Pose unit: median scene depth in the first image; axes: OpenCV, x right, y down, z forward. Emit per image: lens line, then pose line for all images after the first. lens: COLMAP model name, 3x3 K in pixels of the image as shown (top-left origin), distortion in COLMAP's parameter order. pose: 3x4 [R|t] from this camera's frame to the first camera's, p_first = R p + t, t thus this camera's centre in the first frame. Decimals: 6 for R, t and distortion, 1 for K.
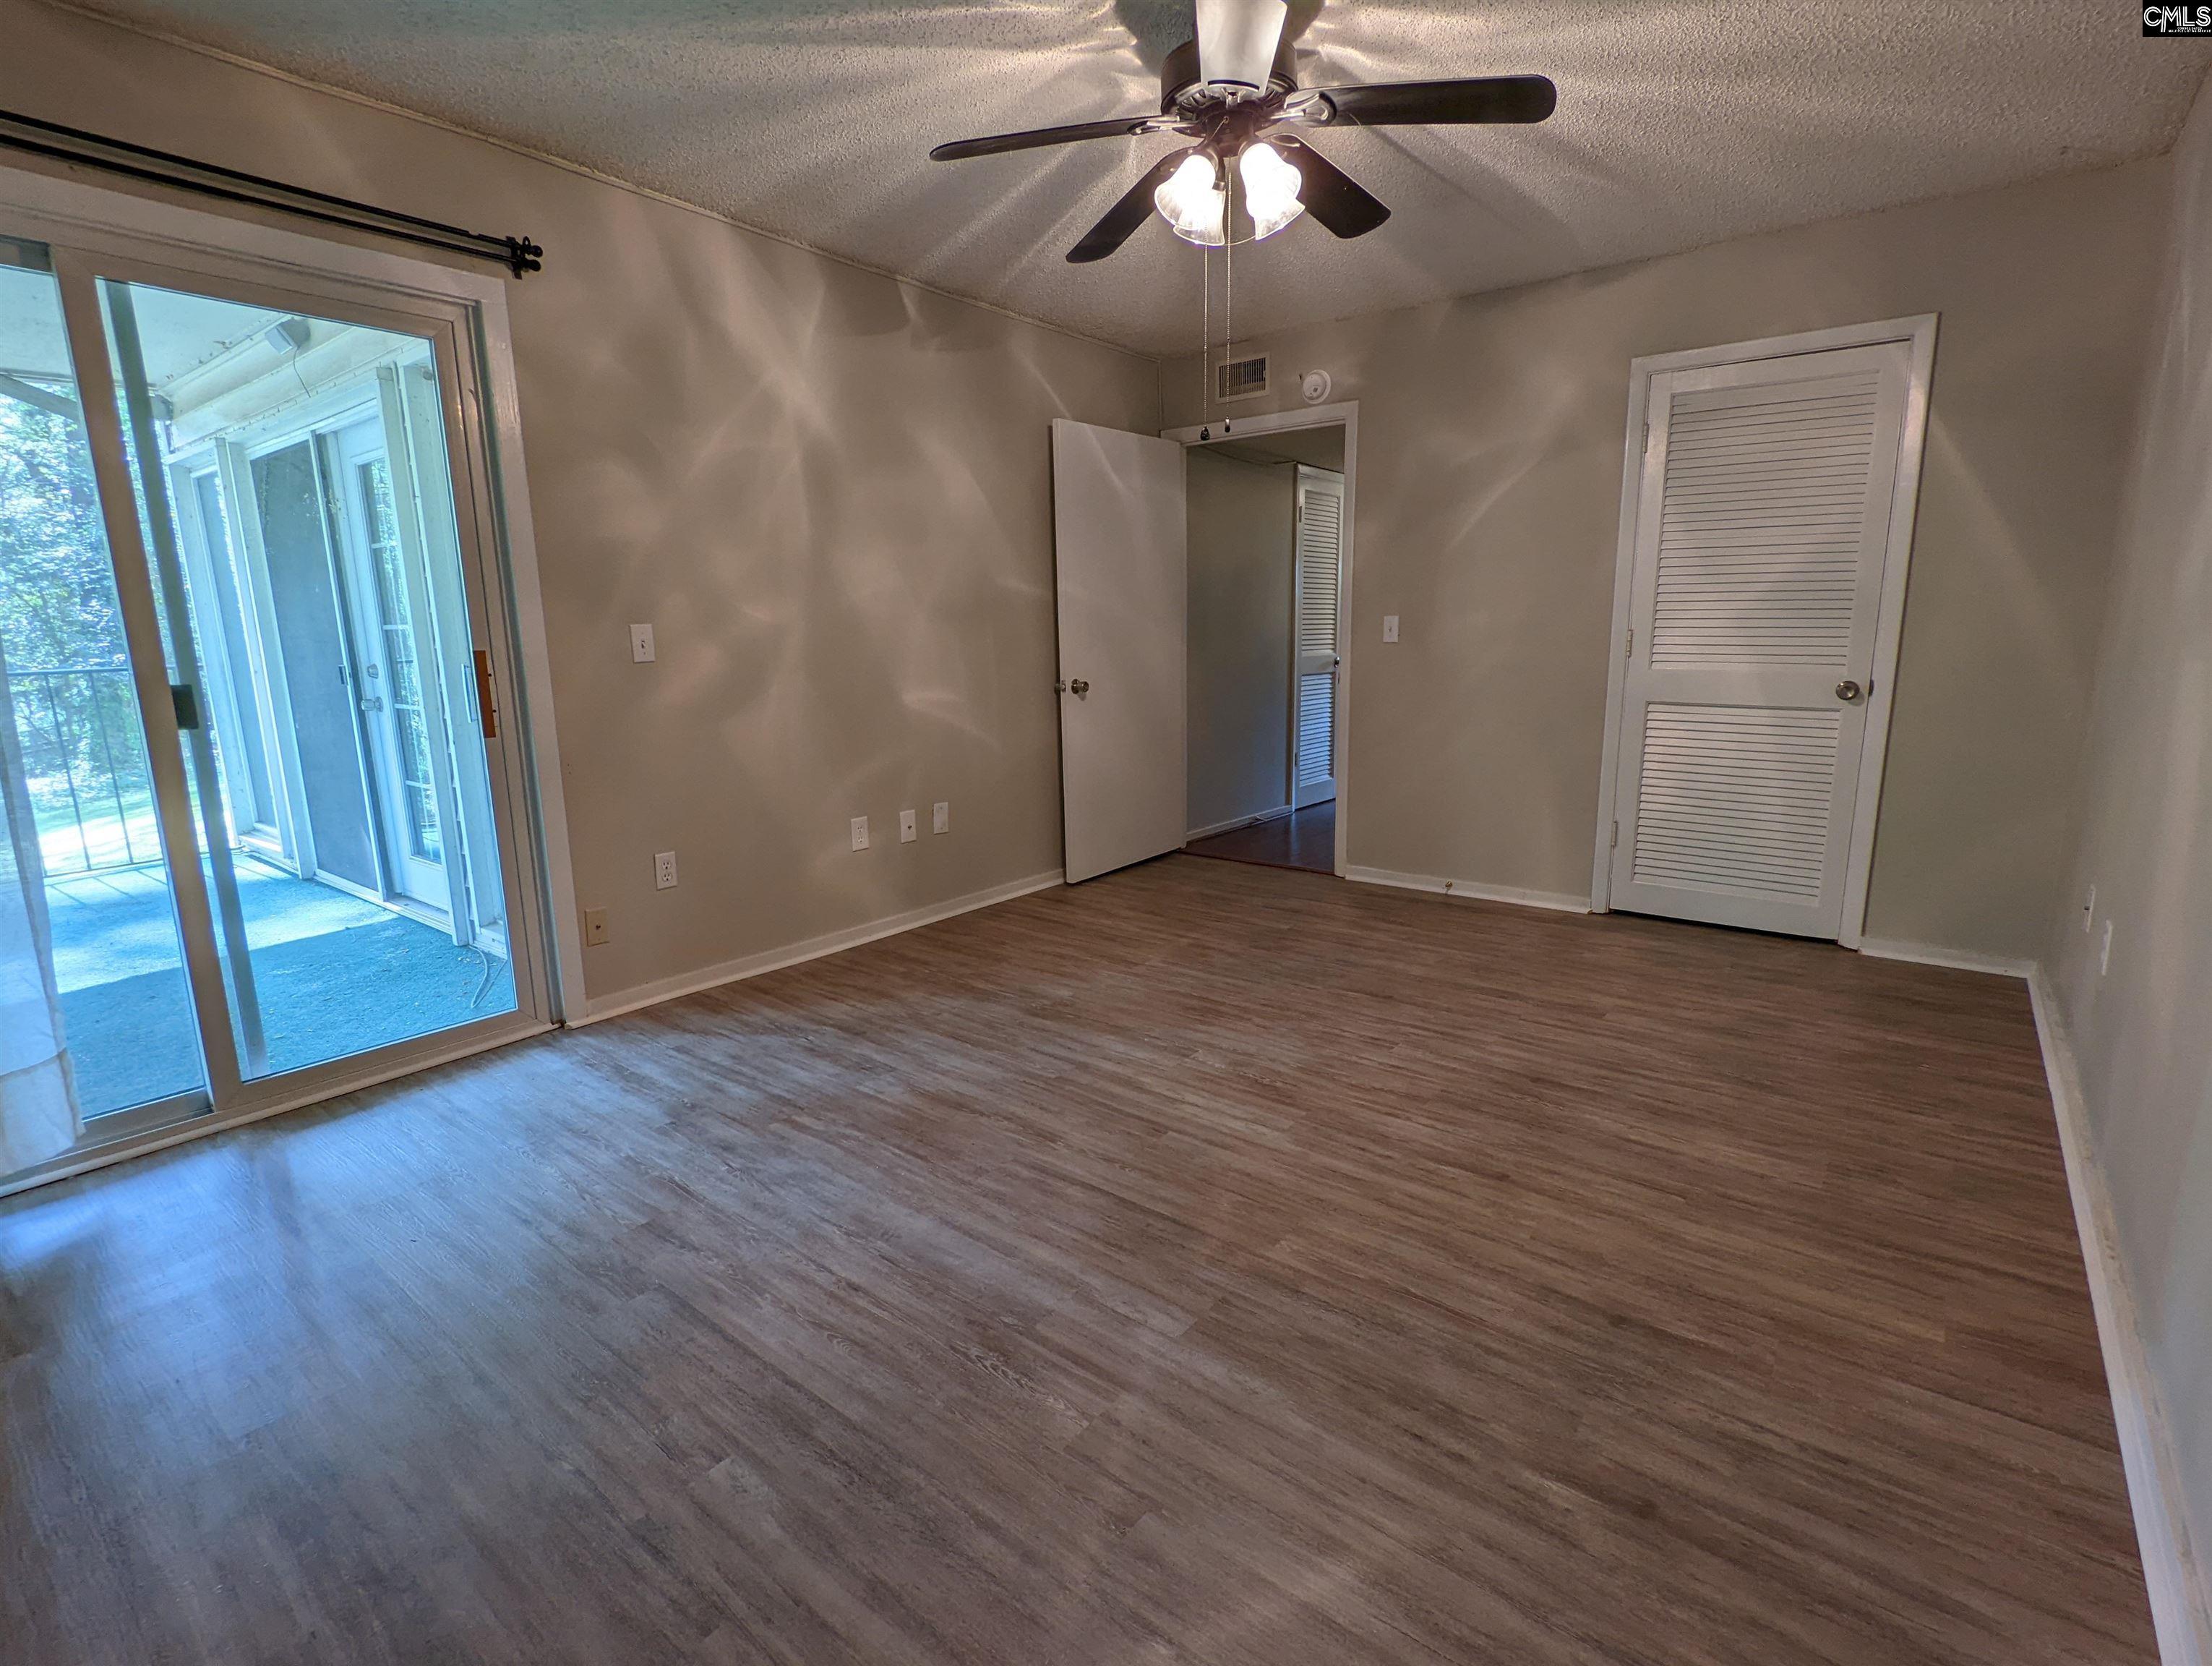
lens RADIAL K [[1045.4, 0, 1086.9], [0, 1045.4, 829.3], [0, 0, 1]] dist [-0.004709, -0.001277]
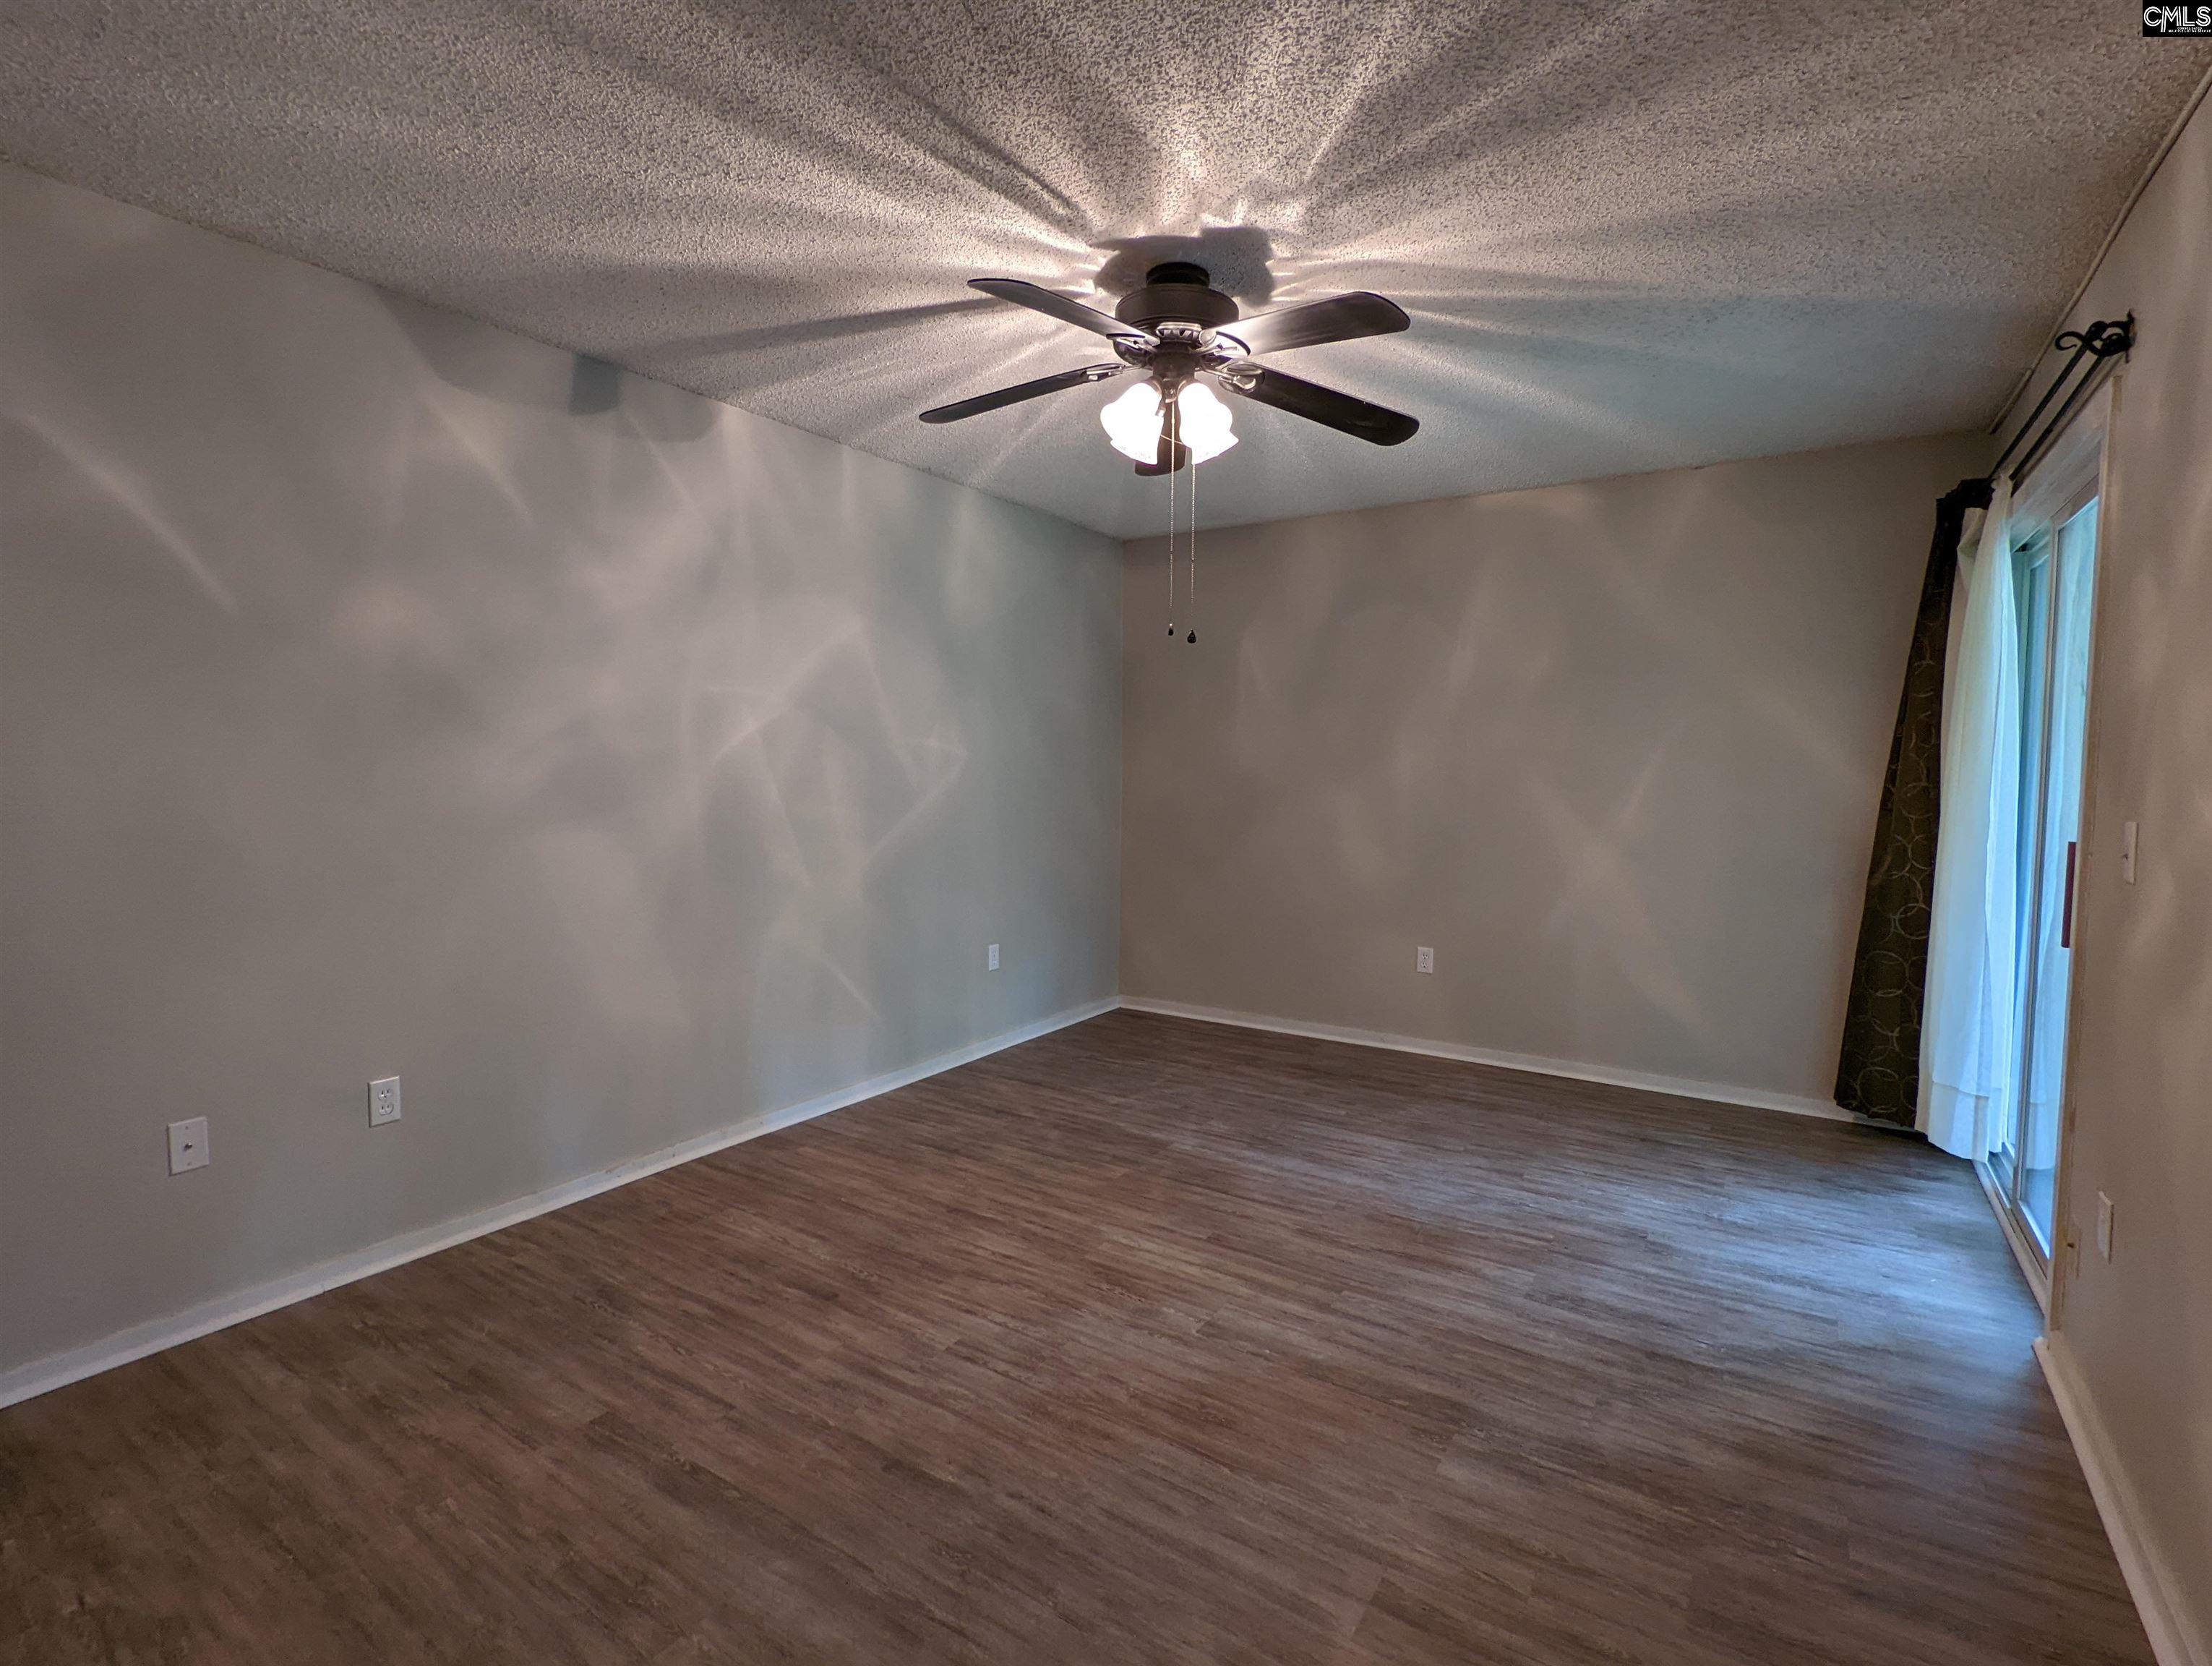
lens RADIAL K [[1045.4, 0, 1104.8], [0, 1045.4, 834.5], [0, 0, 1]] dist [-0.004709, -0.001277]
pose [[-0.994538, 0.016267, -0.103099, 0.264982], [-0.010795, 0.966453, 0.256618, -0.383871], [0.103815, 0.256329, -0.960998, 1.739220]]
